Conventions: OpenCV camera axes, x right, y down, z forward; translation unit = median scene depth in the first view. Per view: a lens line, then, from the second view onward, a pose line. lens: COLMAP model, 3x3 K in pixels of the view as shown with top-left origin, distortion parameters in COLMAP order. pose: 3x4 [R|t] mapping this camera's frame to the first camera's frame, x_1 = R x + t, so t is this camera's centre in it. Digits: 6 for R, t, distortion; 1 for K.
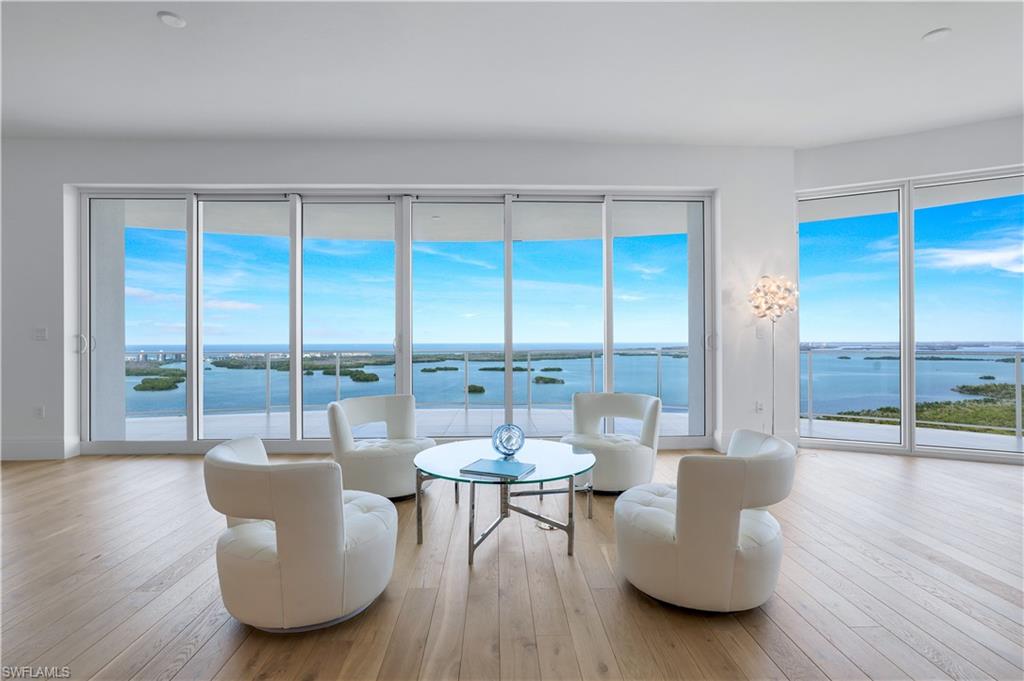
lens RADIAL K [[500.4, 0, 515.6], [0, 500.4, 336.9], [0, 0, 1]] dist [-0.011050, 0.000498]
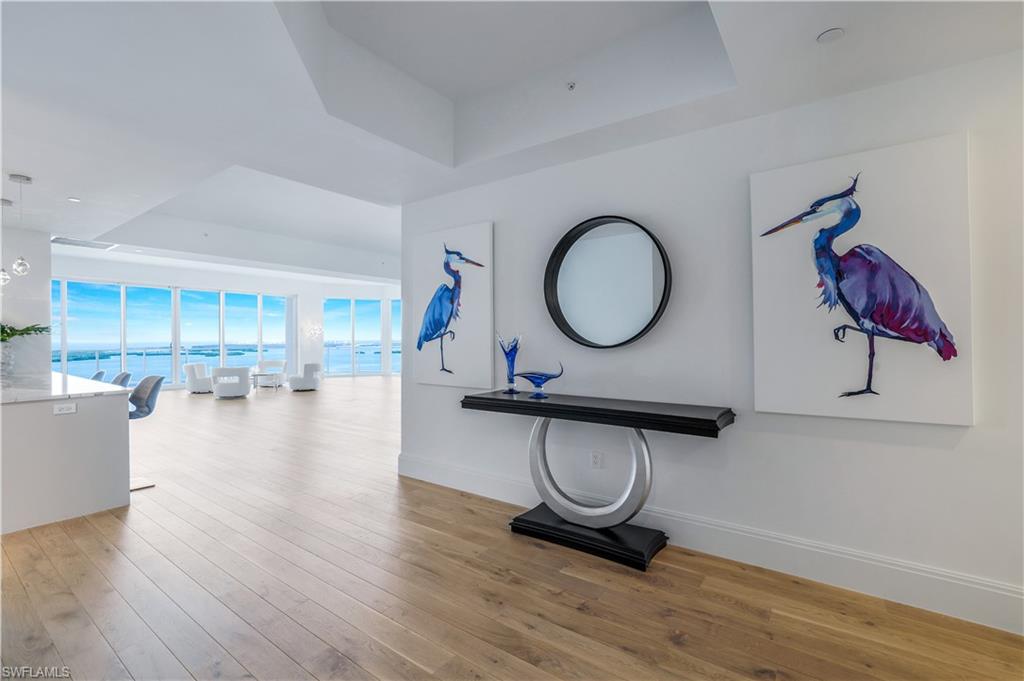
lens RADIAL K [[442.5, 0, 513.8], [0, 442.5, 338.0], [0, 0, 1]] dist [-0.033710, 0.010626]
pose [[0.606188, 0.003025, 0.795316, -0.919616], [-0.007274, 0.999972, 0.001741, -0.031628], [-0.795288, -0.006840, 0.606193, -1.653395]]
